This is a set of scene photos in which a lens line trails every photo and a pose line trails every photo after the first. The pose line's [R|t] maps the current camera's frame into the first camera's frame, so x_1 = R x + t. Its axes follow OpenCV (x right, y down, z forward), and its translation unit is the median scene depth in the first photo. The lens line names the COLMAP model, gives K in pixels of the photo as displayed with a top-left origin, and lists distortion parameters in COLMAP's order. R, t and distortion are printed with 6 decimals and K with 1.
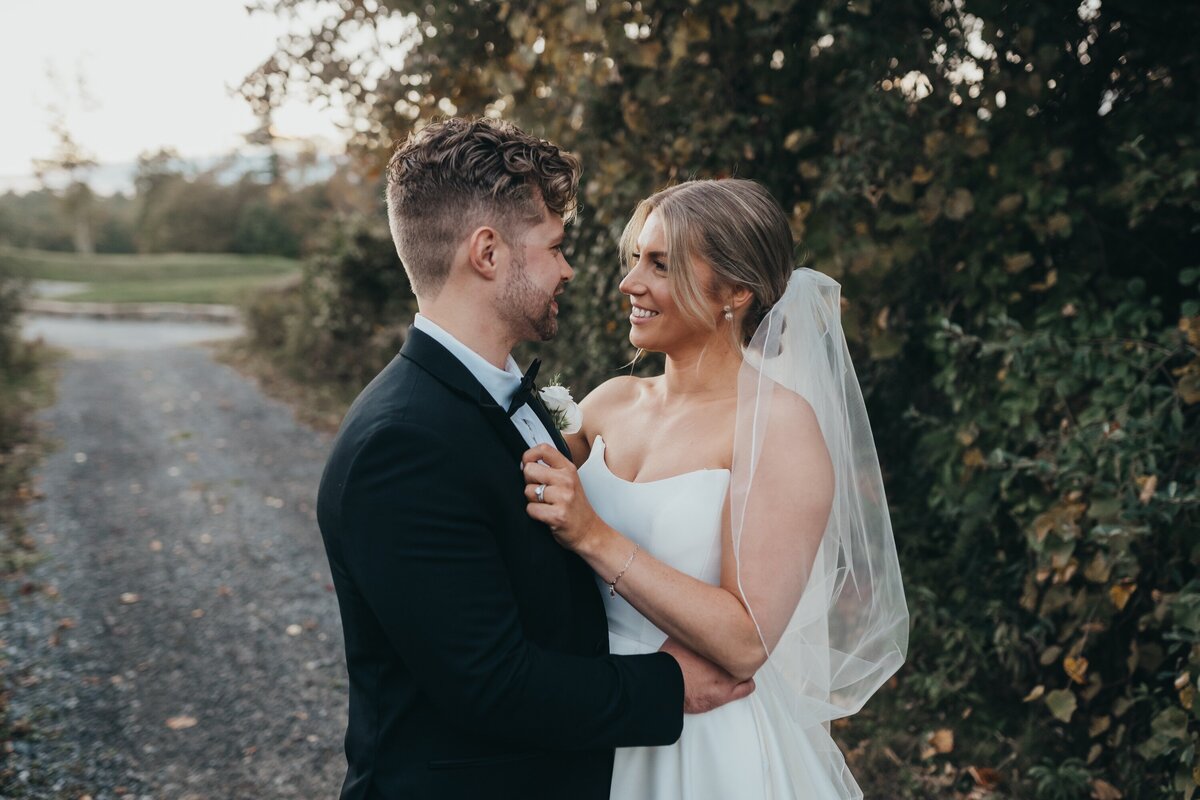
lens RADIAL K [[1235.0, 0, 600.0], [0, 1235.0, 400.0], [0, 0, 1]] dist [-0.116060, -0.002821]
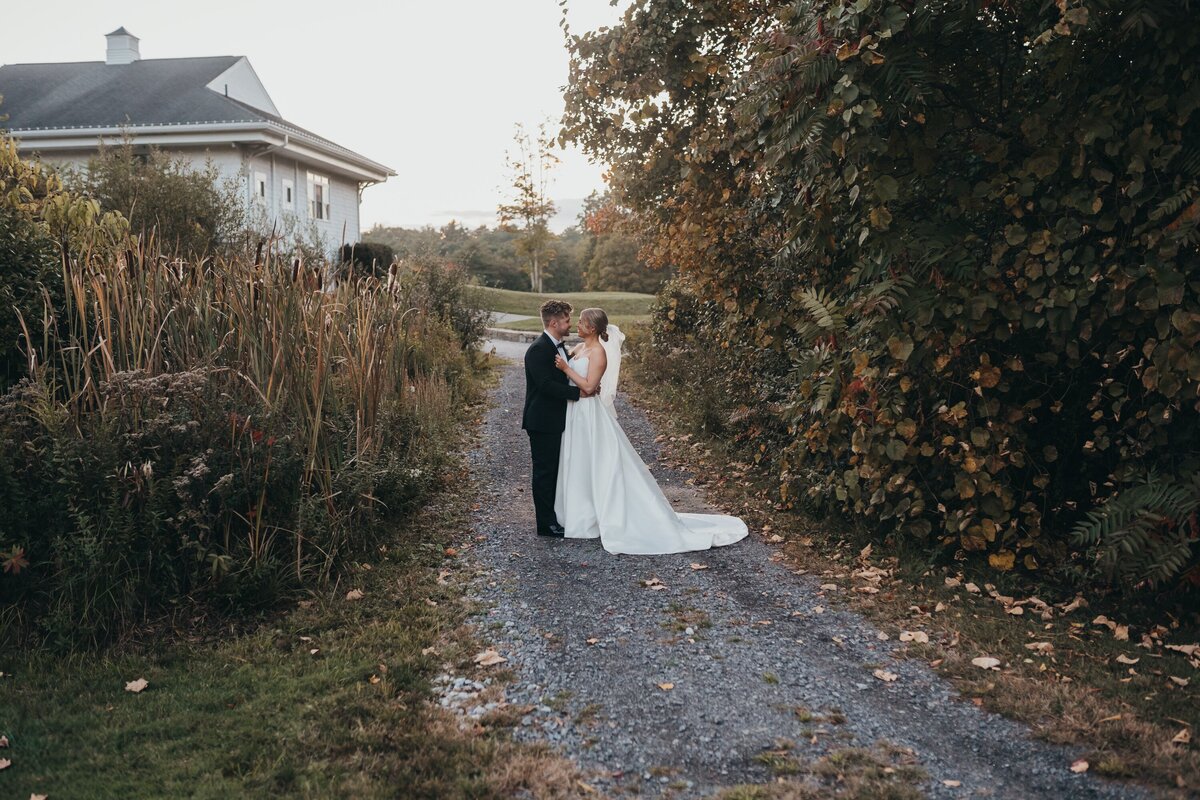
lens RADIAL K [[1255.3, 0, 600.0], [0, 1255.3, 400.0], [0, 0, 1]] dist [-0.014384, -0.004179]
pose [[0.937174, 0.062543, -0.343211, 0.351852], [-0.074814, 0.996941, -0.022615, 0.060360], [0.340747, 0.046872, 0.938986, -0.740935]]
